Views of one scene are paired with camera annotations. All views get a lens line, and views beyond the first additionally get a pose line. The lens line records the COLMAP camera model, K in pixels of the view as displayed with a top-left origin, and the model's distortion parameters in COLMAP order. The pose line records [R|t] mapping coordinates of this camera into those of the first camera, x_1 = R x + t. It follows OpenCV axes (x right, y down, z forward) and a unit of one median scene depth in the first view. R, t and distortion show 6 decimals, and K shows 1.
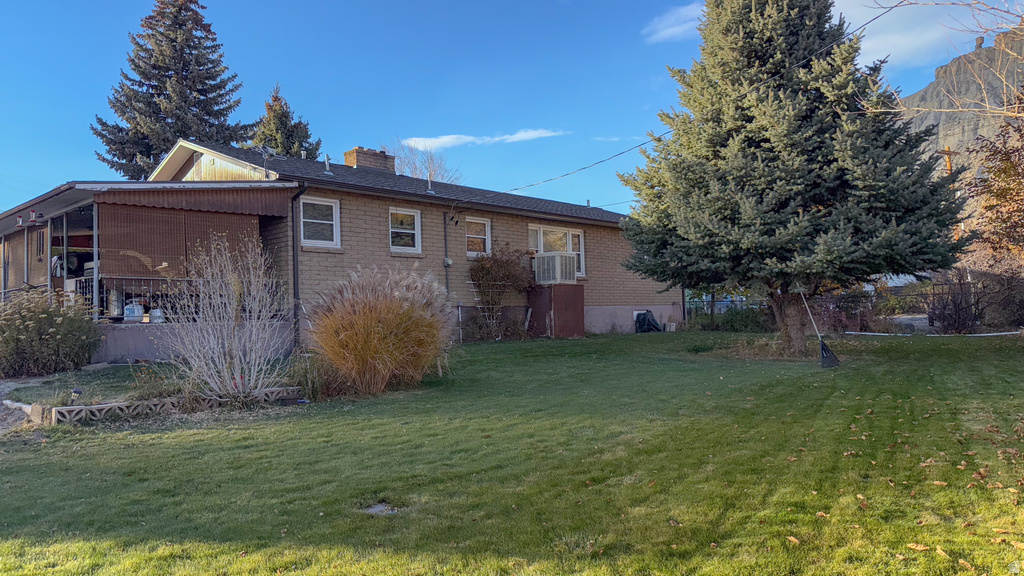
lens RADIAL K [[703.0, 0, 510.9], [0, 703.0, 287.5], [0, 0, 1]] dist [-0.041470, 0.000183]
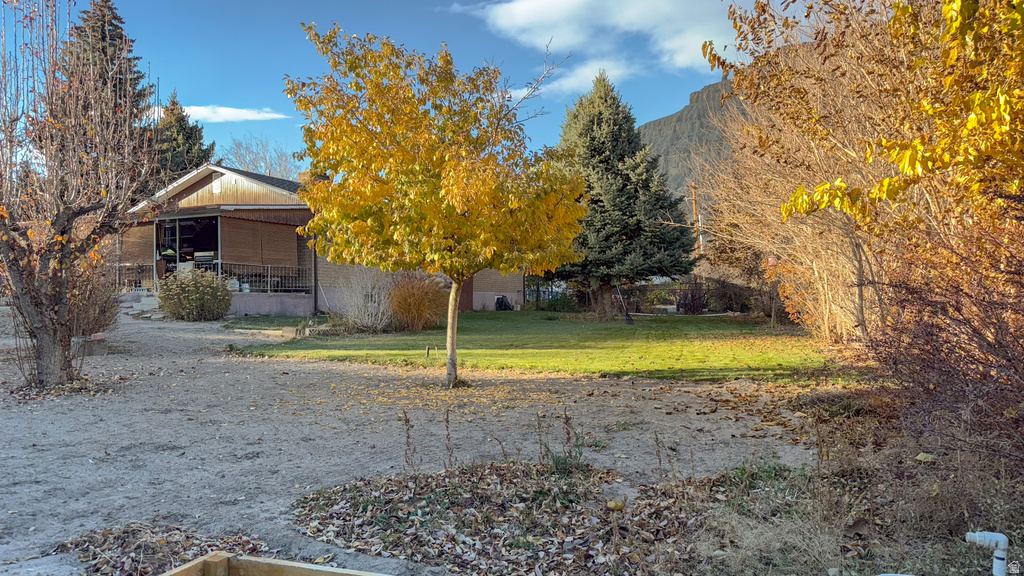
lens RADIAL K [[703.0, 0, 512.6], [0, 703.0, 289.2], [0, 0, 1]] dist [-0.041470, 0.000183]
pose [[0.951158, 0.027681, 0.307462, -0.407527], [-0.032339, 0.999426, 0.010065, 0.008139], [-0.307007, -0.019516, 0.951507, -0.673206]]
